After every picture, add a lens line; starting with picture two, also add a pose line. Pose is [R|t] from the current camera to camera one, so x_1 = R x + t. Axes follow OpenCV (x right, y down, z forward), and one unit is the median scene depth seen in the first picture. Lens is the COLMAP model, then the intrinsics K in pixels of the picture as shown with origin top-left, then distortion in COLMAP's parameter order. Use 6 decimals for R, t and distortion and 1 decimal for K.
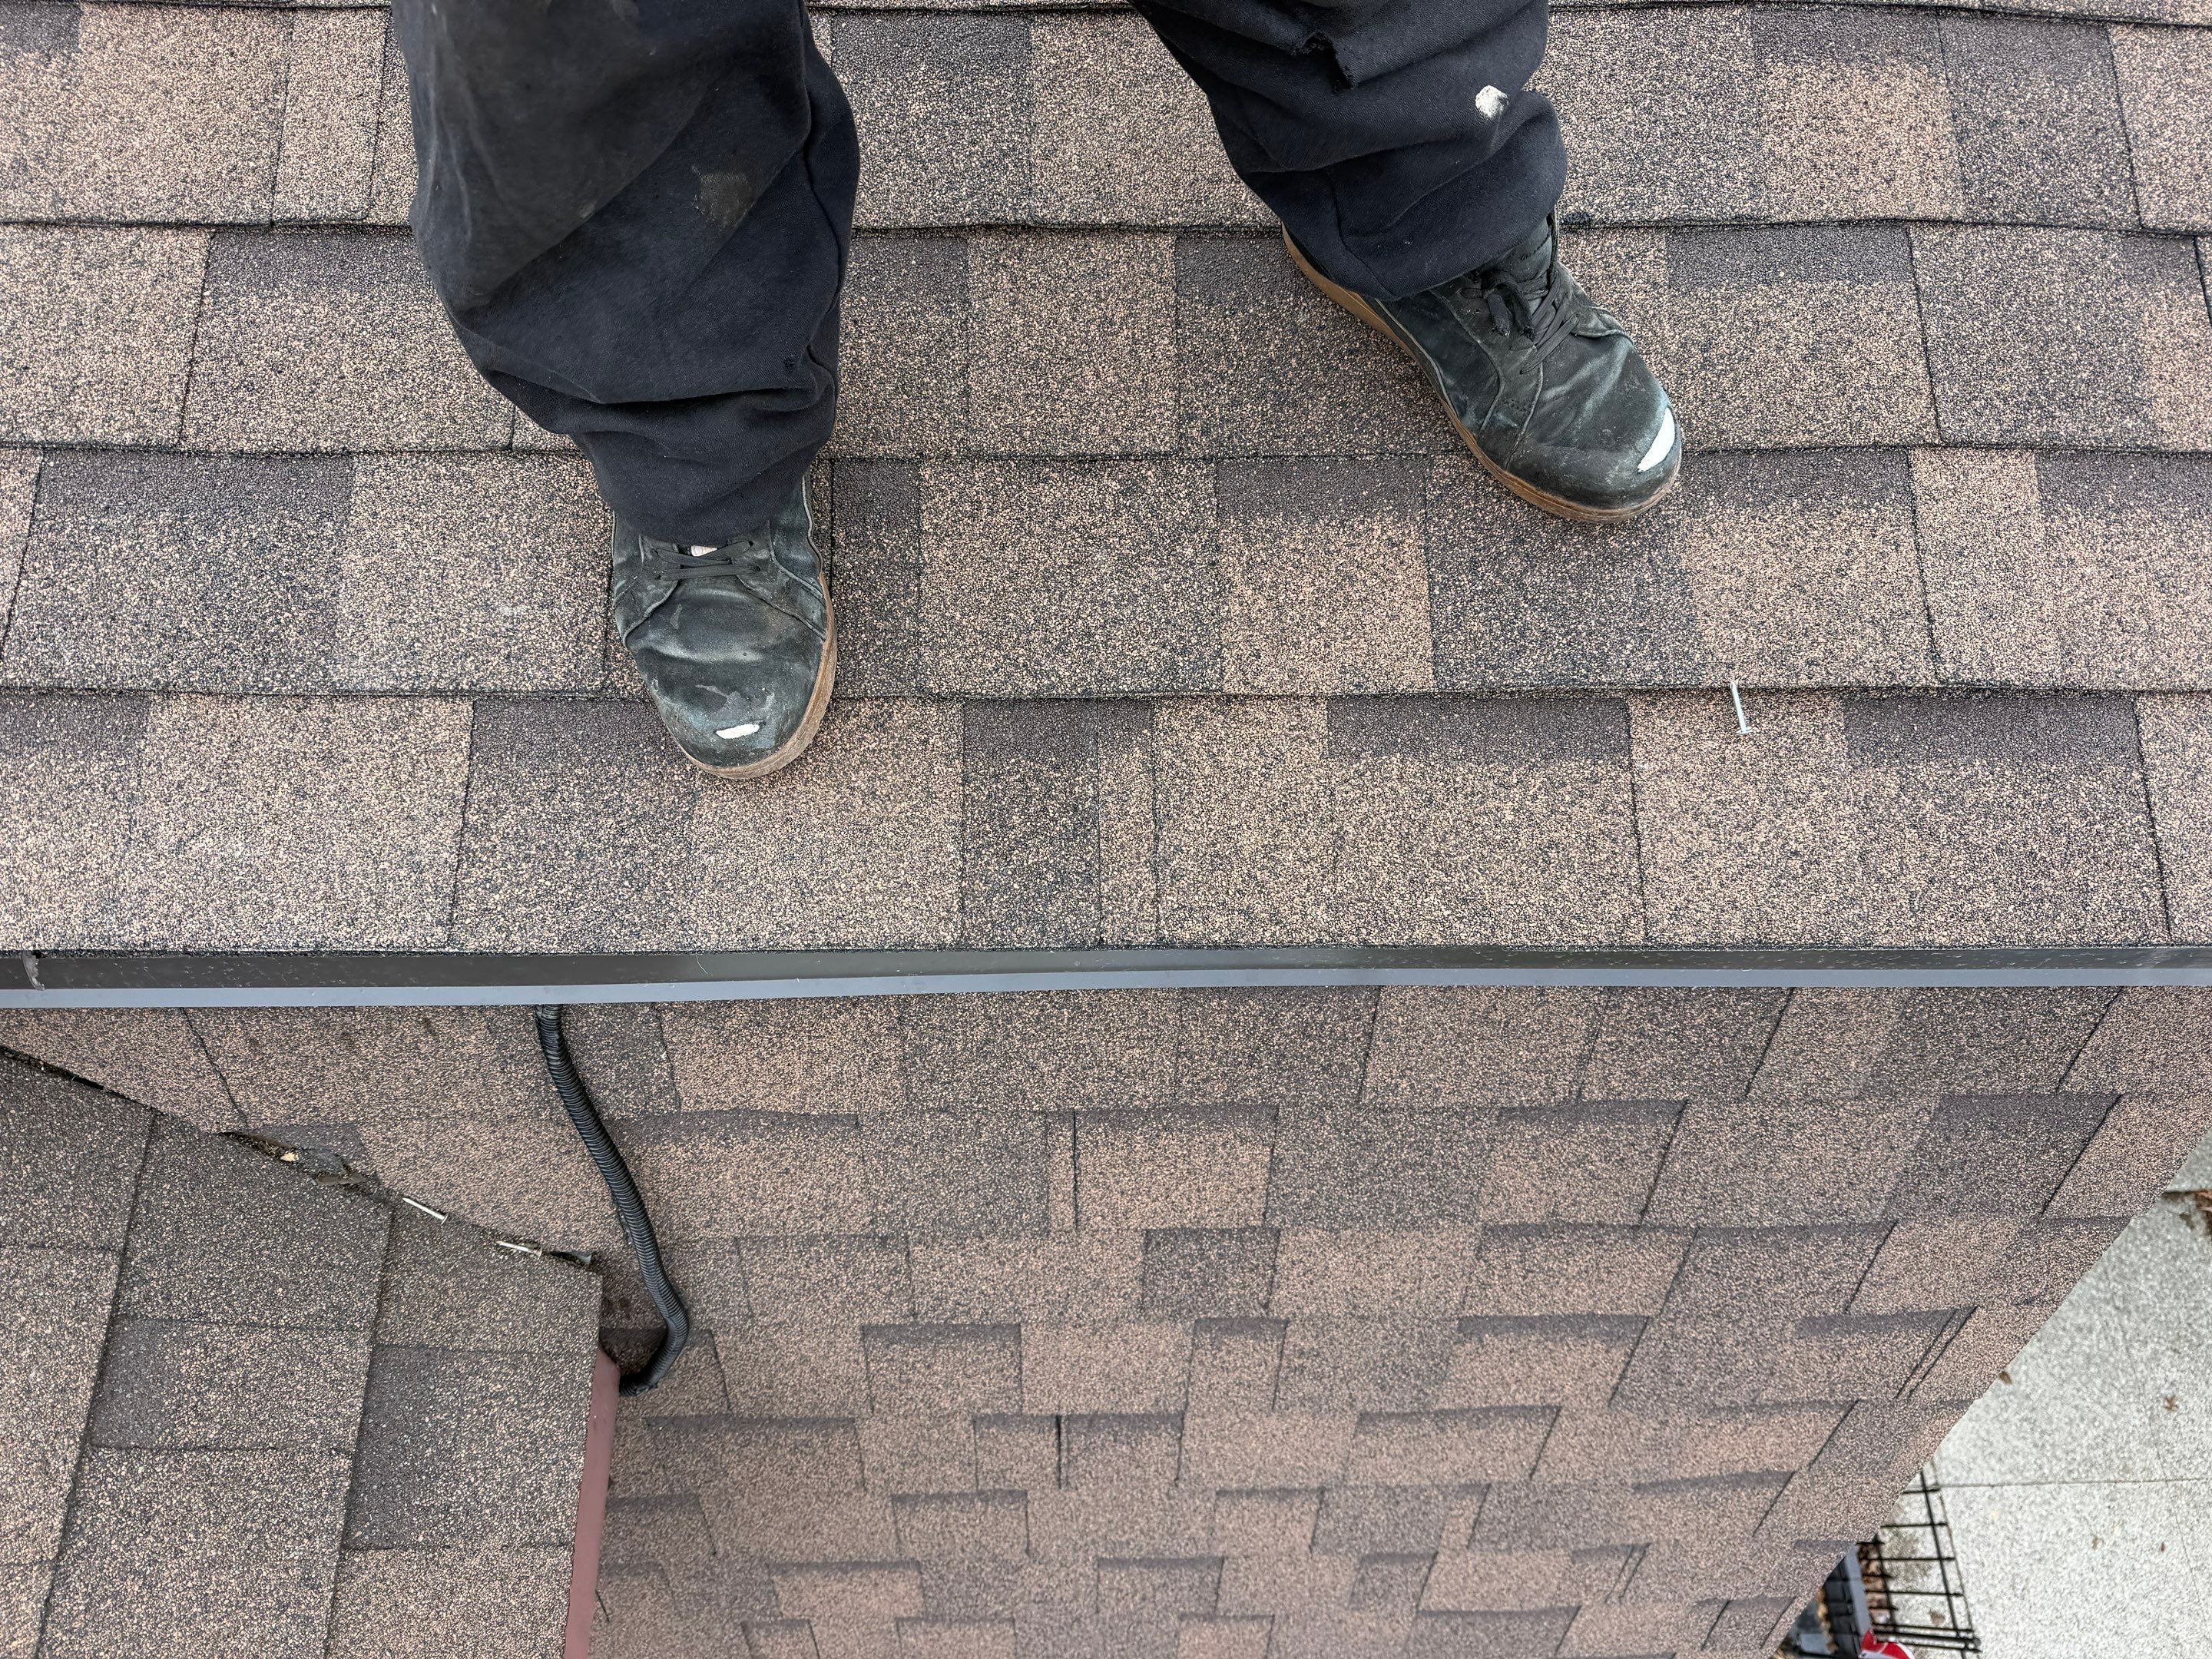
lens RADIAL K [[1542.5, 0, 1084.6], [0, 1542.5, 853.0], [0, 0, 1]] dist [0.017344, -0.019476]
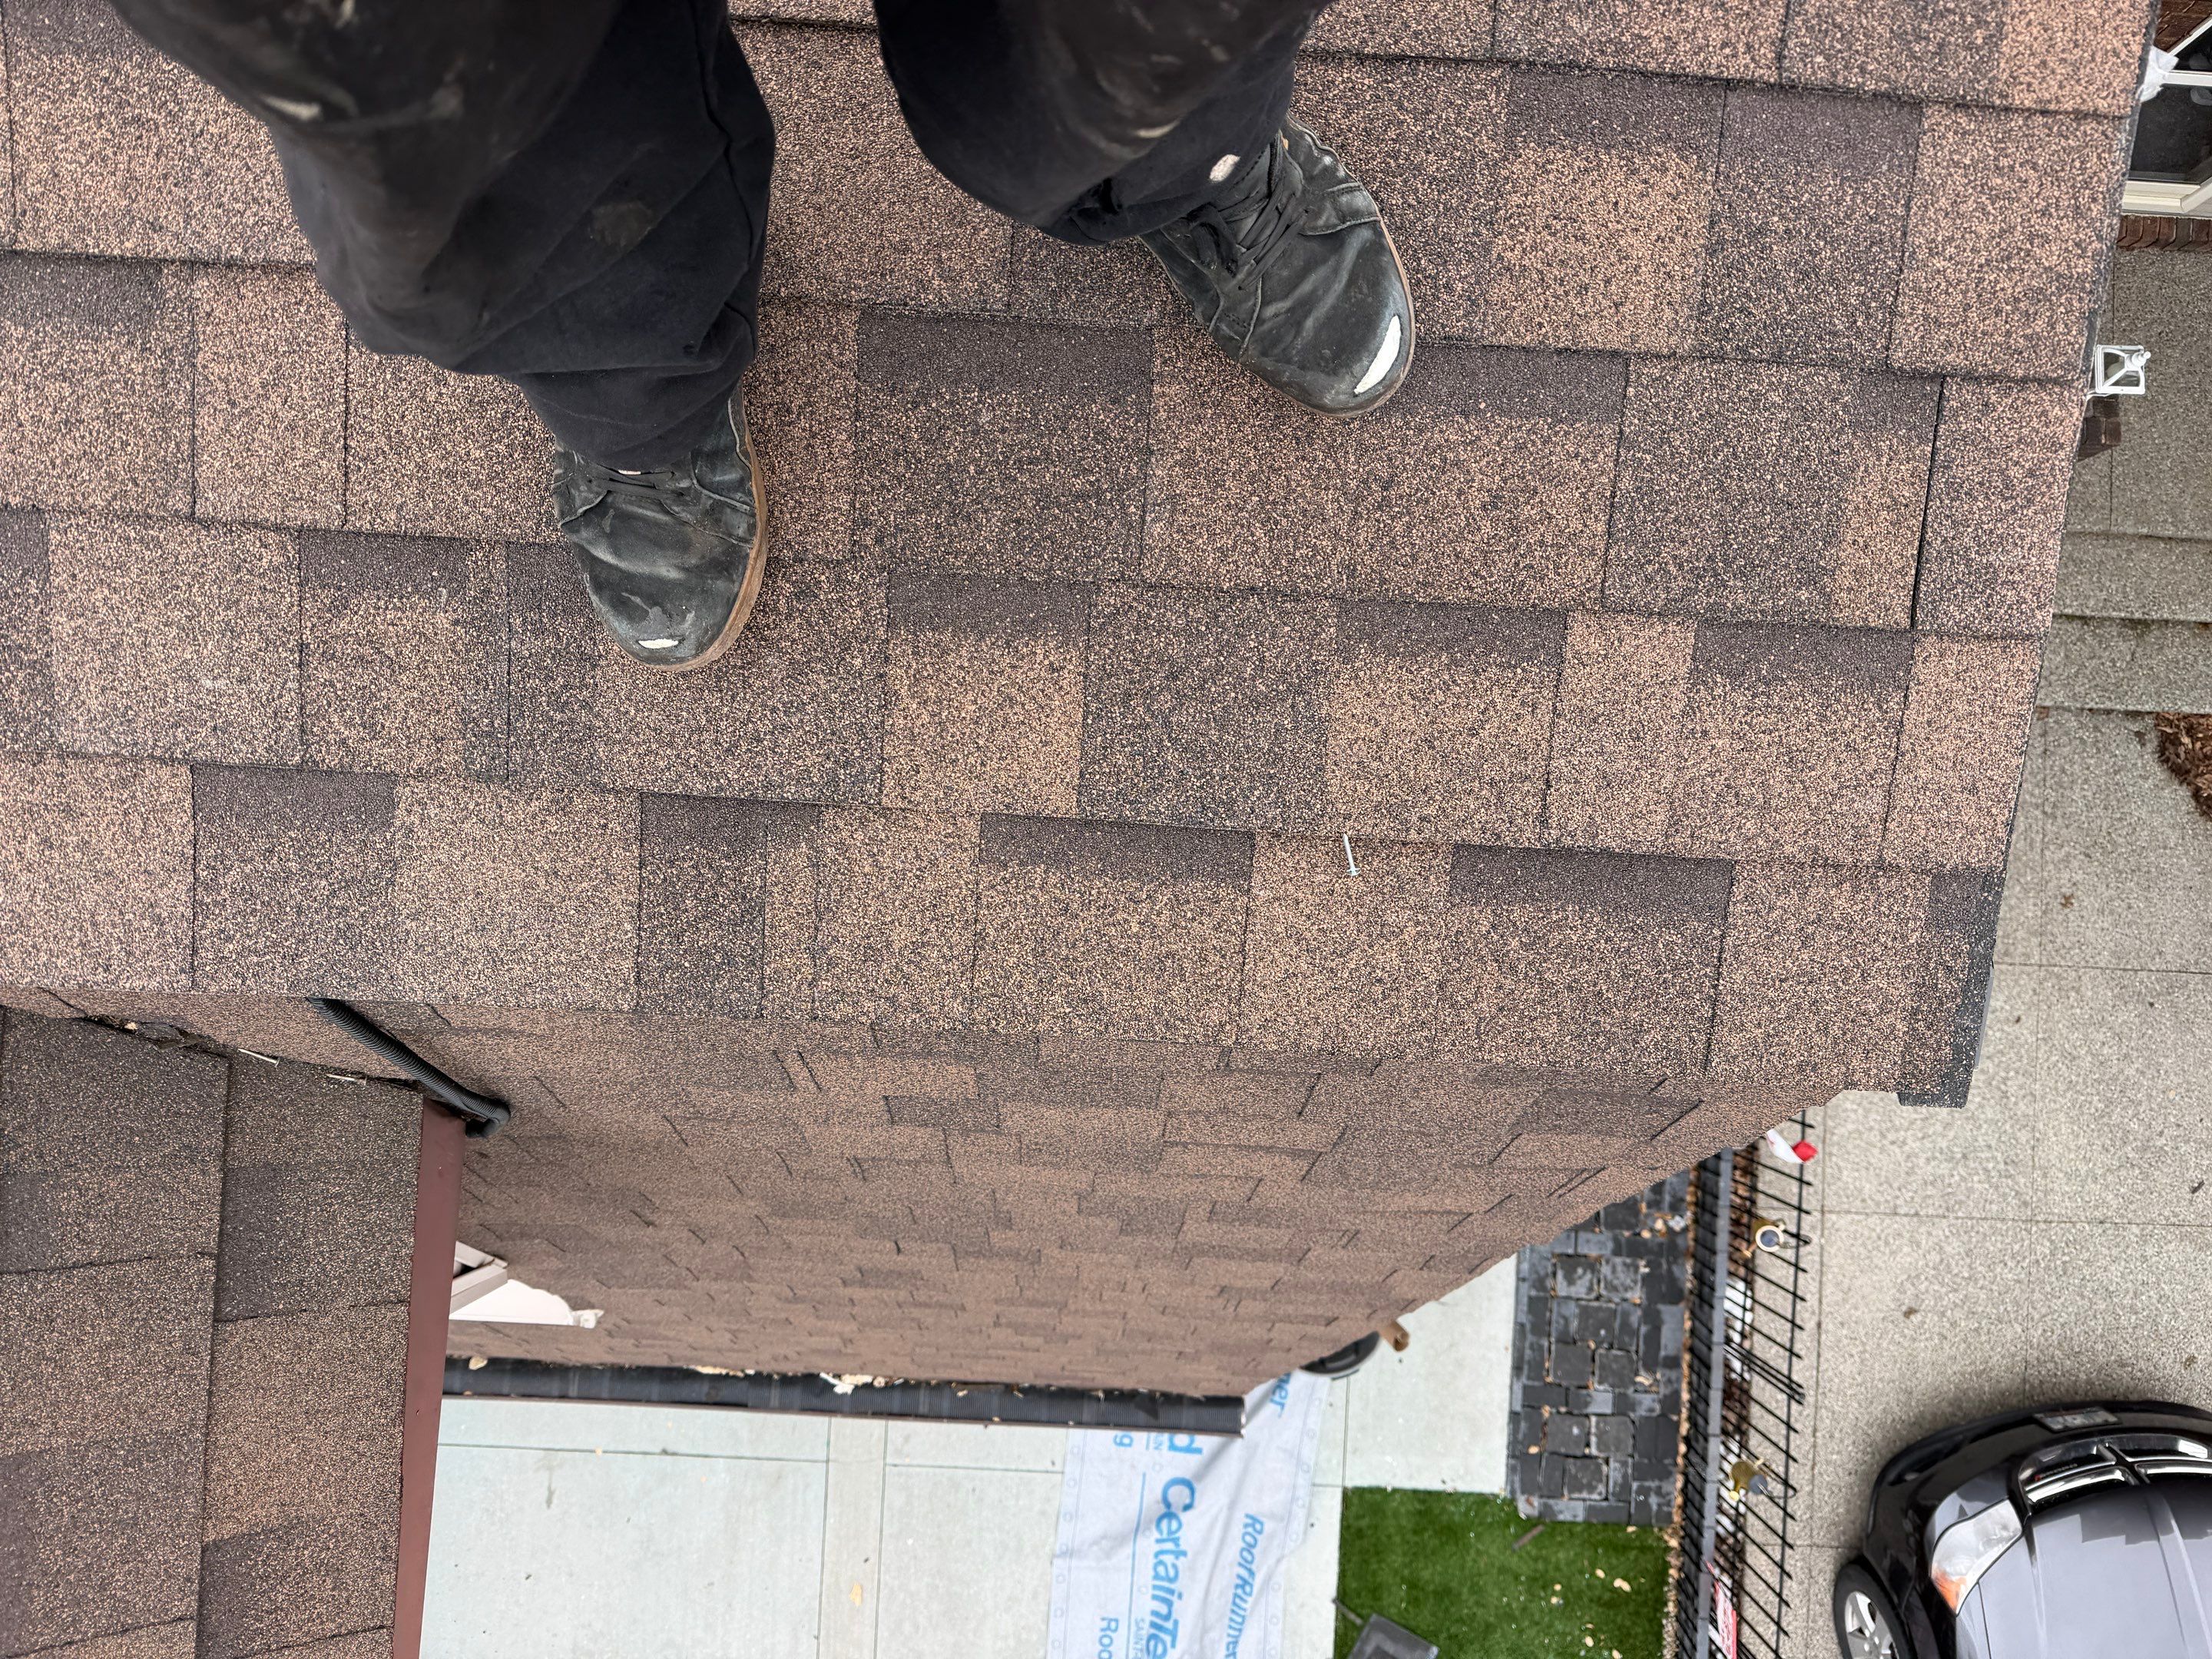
lens RADIAL K [[1542.5, 0, 1081.9], [0, 1542.5, 801.1], [0, 0, 1]] dist [0.017344, -0.019476]
pose [[0.997080, 0.072953, -0.022569, 0.249459], [-0.058645, 0.920813, 0.385570, -0.515537], [0.048910, -0.383121, 0.922403, 0.014602]]
